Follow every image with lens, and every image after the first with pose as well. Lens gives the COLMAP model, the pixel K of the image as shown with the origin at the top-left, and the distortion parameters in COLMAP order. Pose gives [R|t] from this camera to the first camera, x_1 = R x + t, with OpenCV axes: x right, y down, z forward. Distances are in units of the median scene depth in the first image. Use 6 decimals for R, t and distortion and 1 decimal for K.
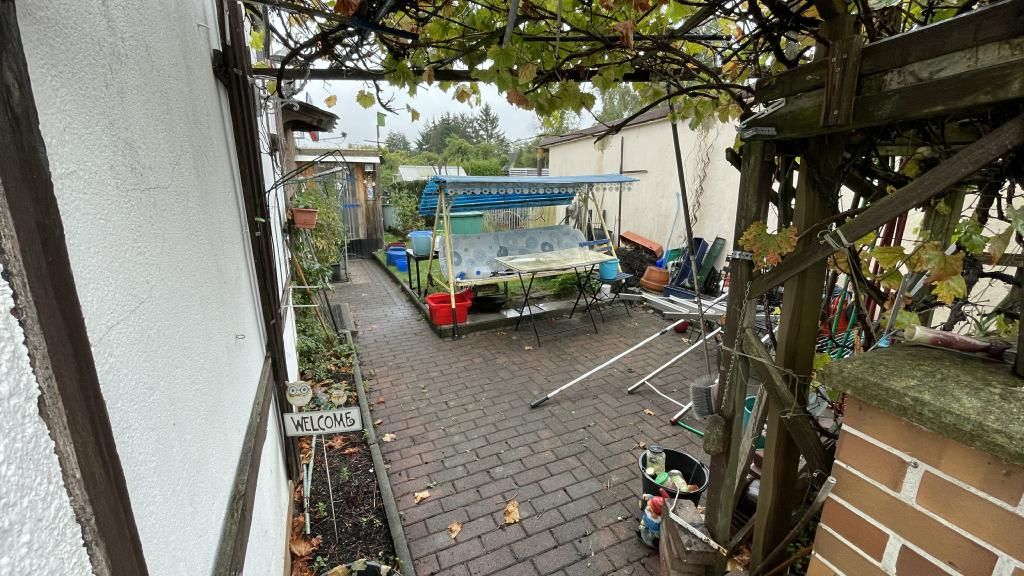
lens RADIAL K [[422.9, 0, 512.6], [0, 422.9, 285.1], [0, 0, 1]] dist [0.004261, -0.000573]
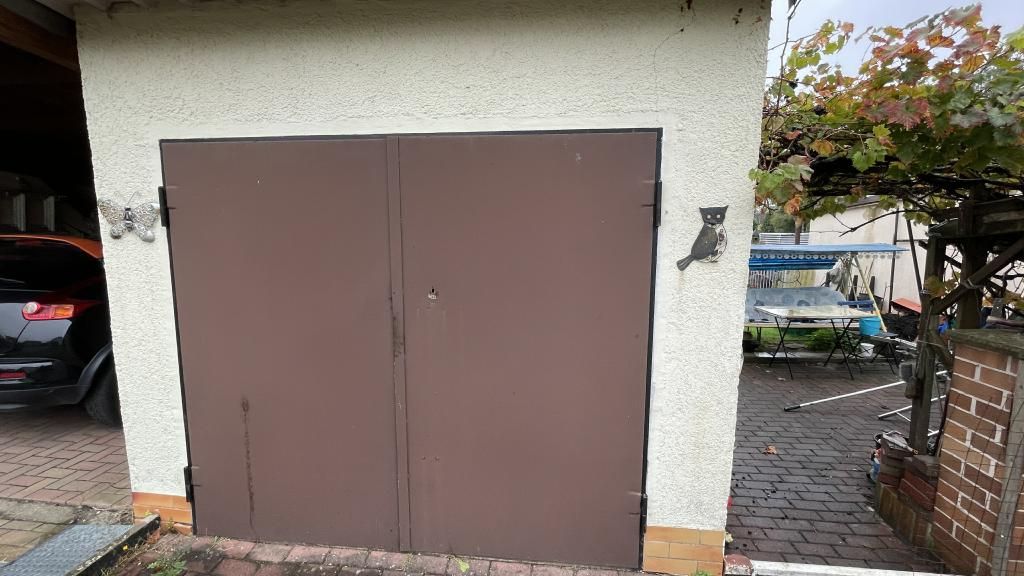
lens RADIAL K [[422.9, 0, 506.0], [0, 422.9, 284.4], [0, 0, 1]] dist [0.004261, -0.000573]
pose [[0.861845, 0.062938, -0.503251, -0.043571], [-0.133298, 0.985495, -0.105032, 0.093780], [0.489341, 0.157604, 0.857733, -0.434816]]
